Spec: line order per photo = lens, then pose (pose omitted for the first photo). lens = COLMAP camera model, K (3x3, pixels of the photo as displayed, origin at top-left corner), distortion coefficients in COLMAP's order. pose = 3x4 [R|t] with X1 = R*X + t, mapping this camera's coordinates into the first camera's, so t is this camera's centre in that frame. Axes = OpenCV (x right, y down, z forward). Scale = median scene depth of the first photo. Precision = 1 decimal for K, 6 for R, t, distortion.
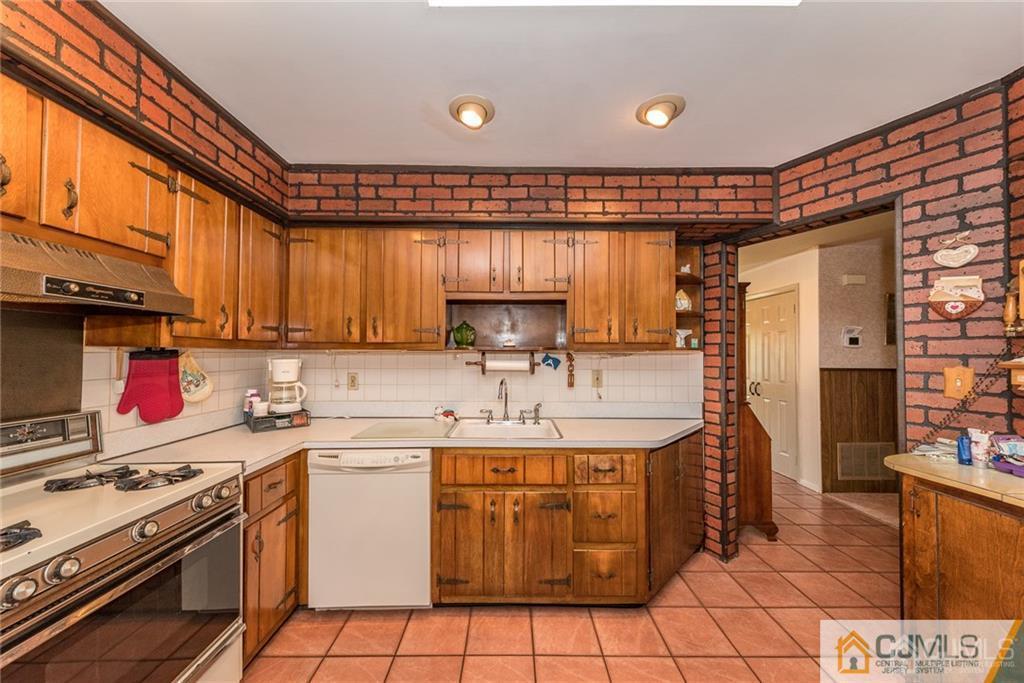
lens RADIAL K [[356.5, 0, 513.9], [0, 356.5, 348.2], [0, 0, 1]] dist [0.007864, -0.000285]
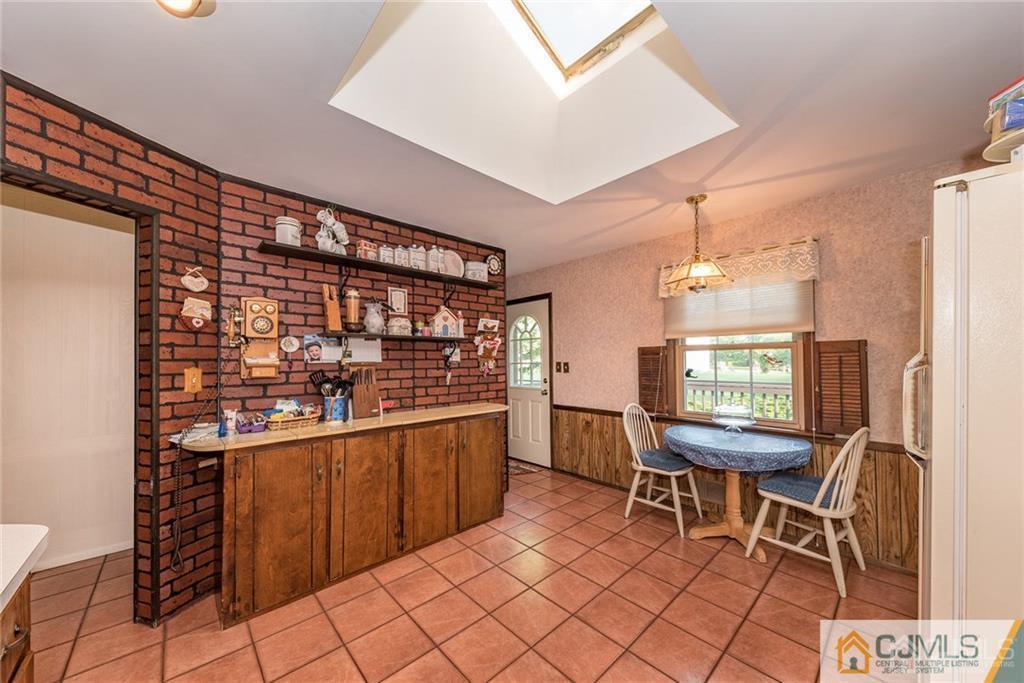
lens RADIAL K [[356.5, 0, 513.9], [0, 356.5, 348.2], [0, 0, 1]] dist [0.007864, -0.000285]
pose [[-0.681398, 0.017305, 0.731709, -0.430746], [-0.007911, 0.999488, -0.031005, 0.009502], [-0.731871, -0.026915, -0.680912, 0.883932]]
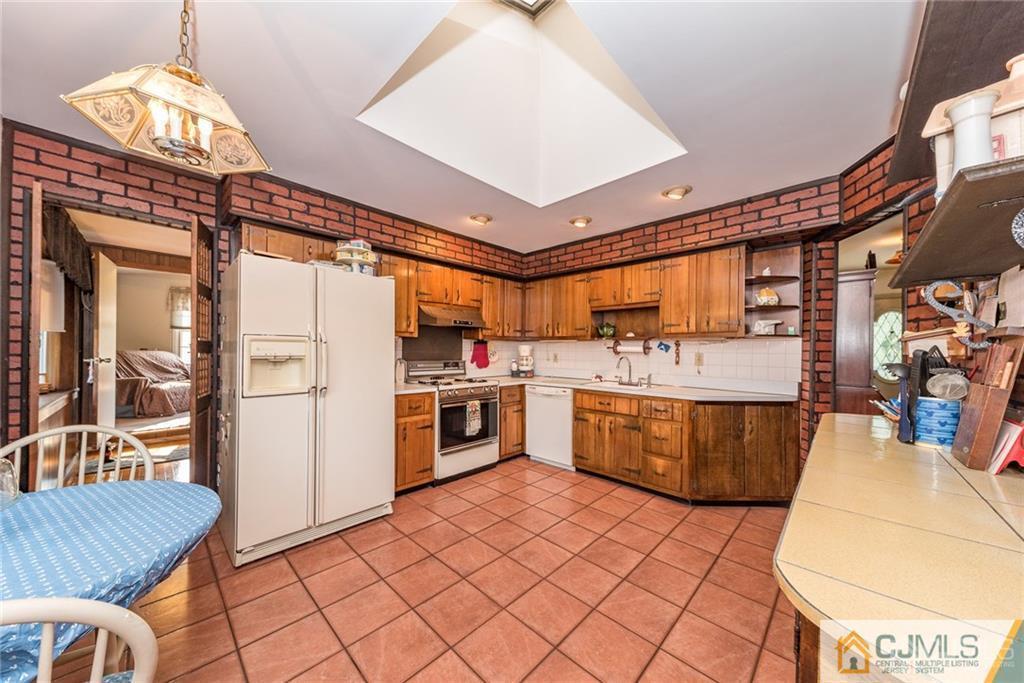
lens RADIAL K [[356.5, 0, 513.9], [0, 356.5, 348.2], [0, 0, 1]] dist [0.007864, -0.000285]
pose [[0.713816, -0.001183, -0.700332, 0.923955], [0.004985, 0.999982, 0.003393, 0.046820], [0.700316, -0.005913, 0.713809, -0.639075]]
